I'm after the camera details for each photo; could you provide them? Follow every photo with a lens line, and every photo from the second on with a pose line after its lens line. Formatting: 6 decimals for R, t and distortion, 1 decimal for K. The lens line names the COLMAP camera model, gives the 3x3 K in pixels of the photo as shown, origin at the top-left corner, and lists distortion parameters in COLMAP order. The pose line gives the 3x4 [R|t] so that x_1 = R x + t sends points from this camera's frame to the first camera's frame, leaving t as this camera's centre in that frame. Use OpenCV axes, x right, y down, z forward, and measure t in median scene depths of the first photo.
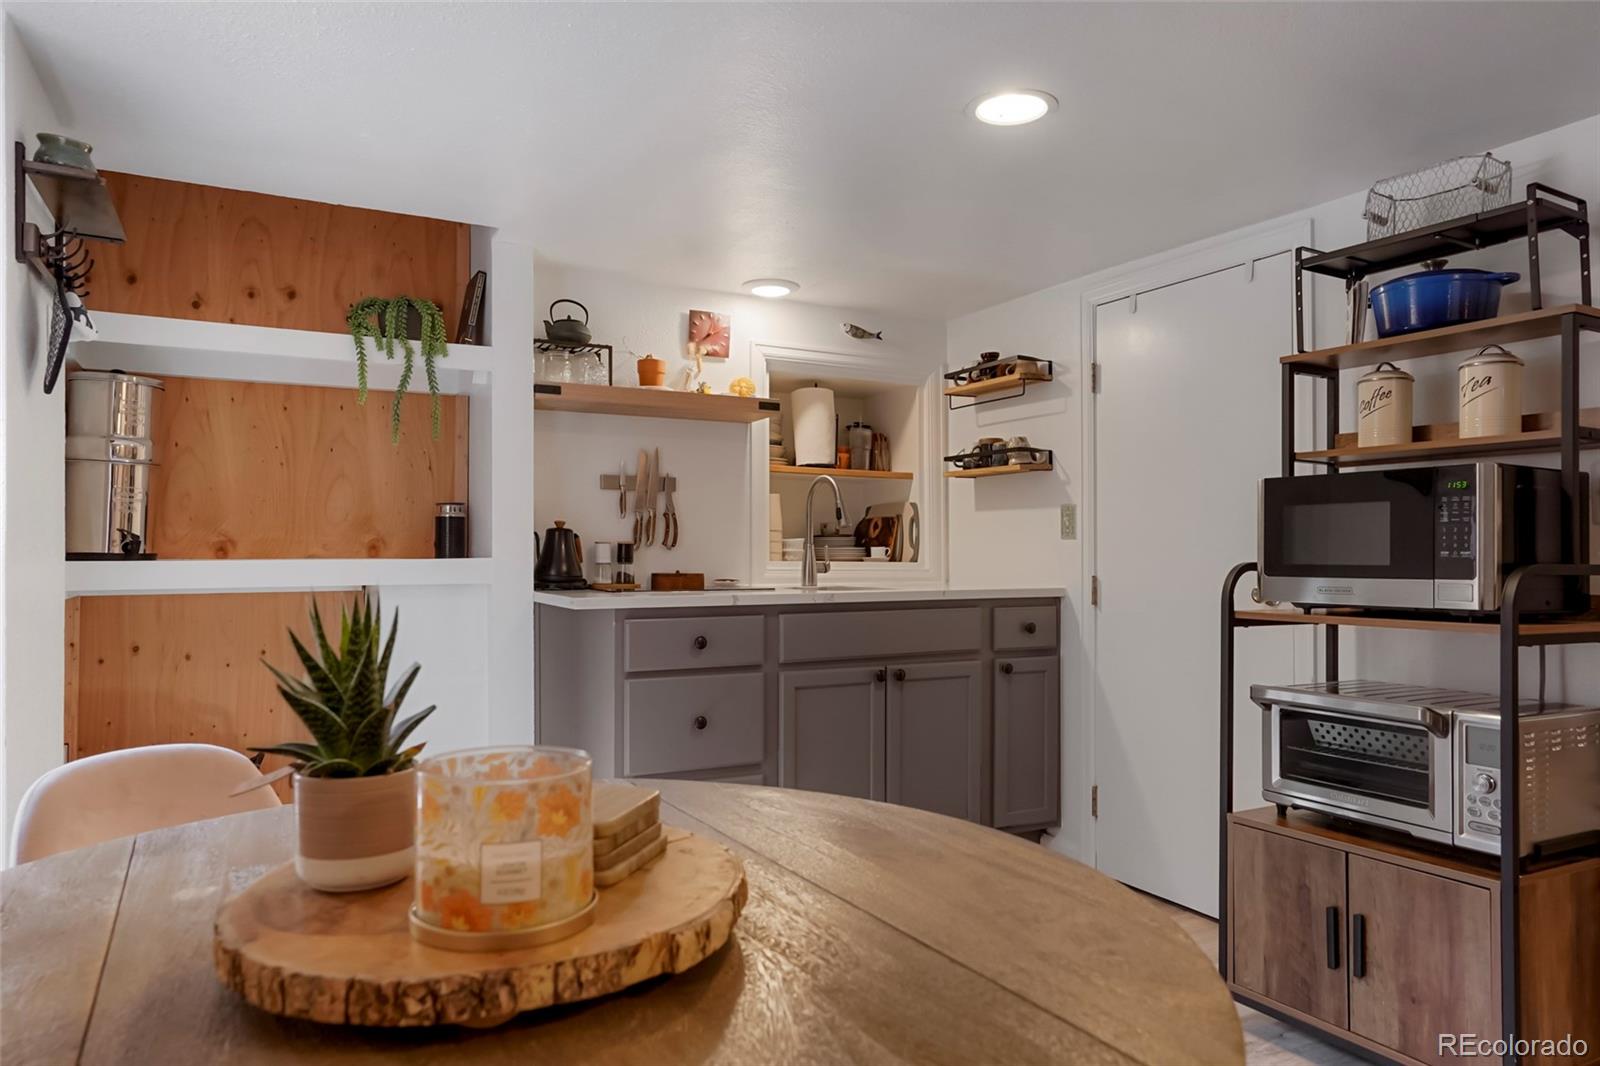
lens RADIAL K [[1056.9, 0, 799.1], [0, 1056.9, 537.5], [0, 0, 1]] dist [0.007039, 0.000780]
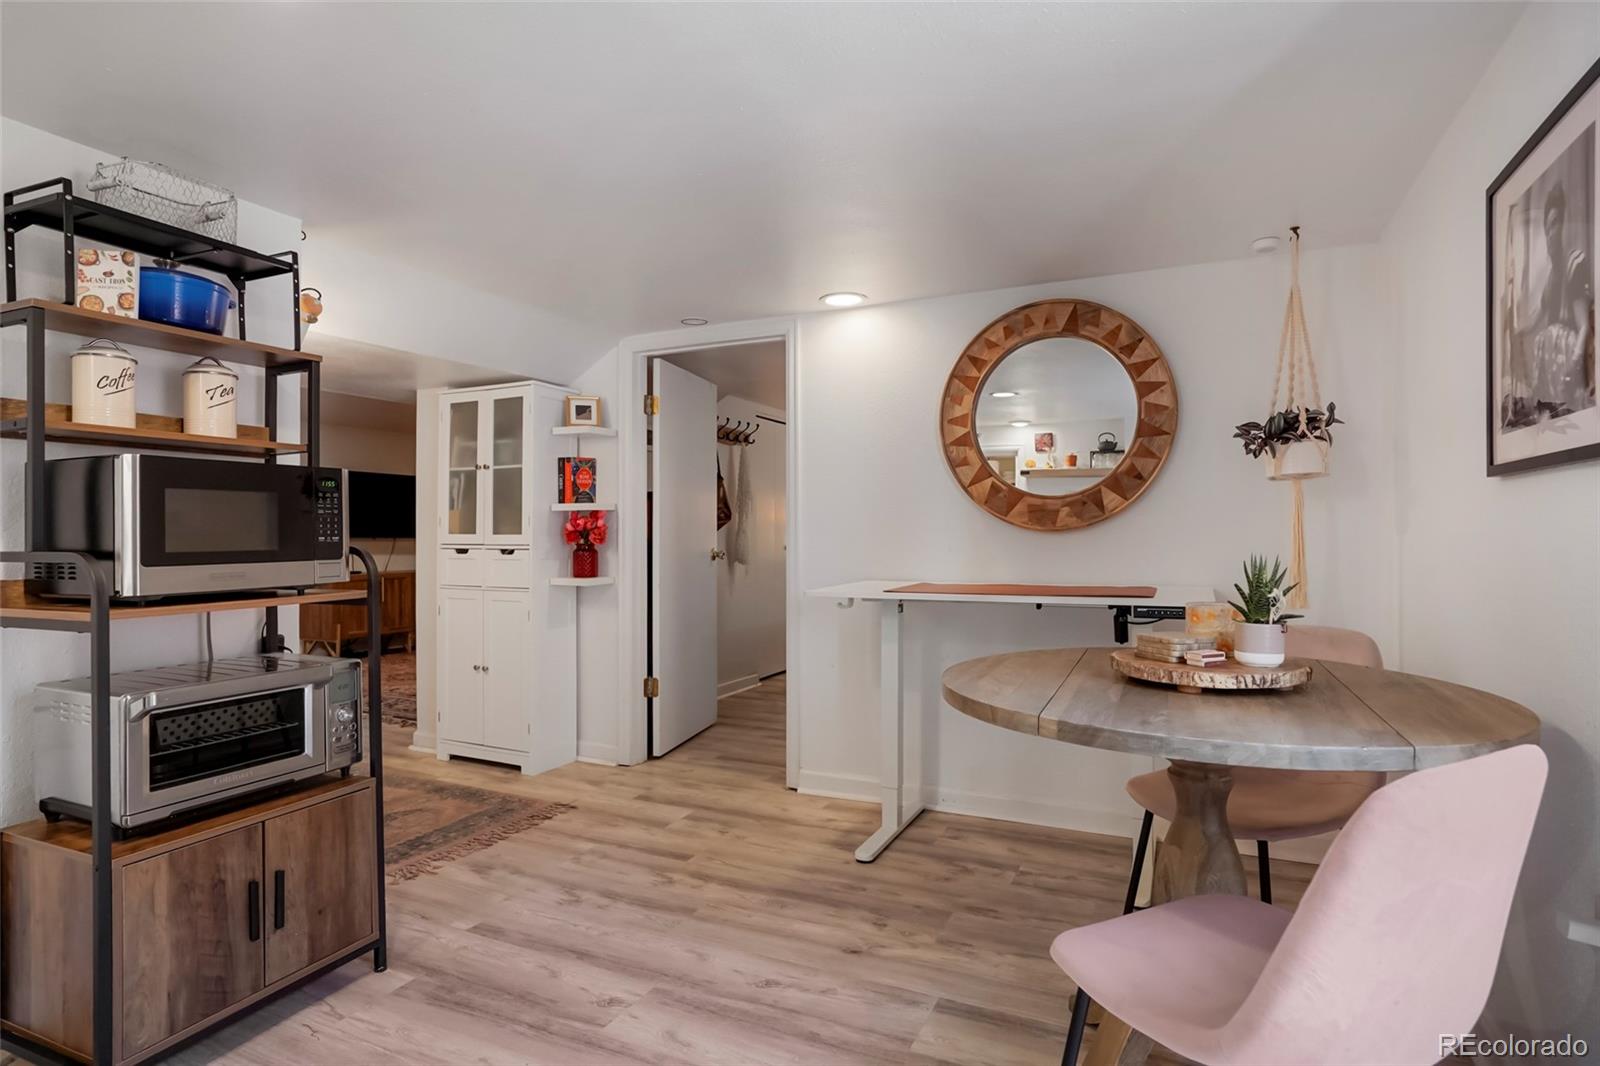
lens RADIAL K [[852.5, 0, 797.5], [0, 852.5, 530.1], [0, 0, 1]] dist [-0.005236, -0.000437]
pose [[-0.593268, 0.003298, 0.804998, -0.487979], [-0.008119, 0.999916, -0.010081, 0.010083], [-0.804964, -0.012517, -0.593192, 1.084691]]
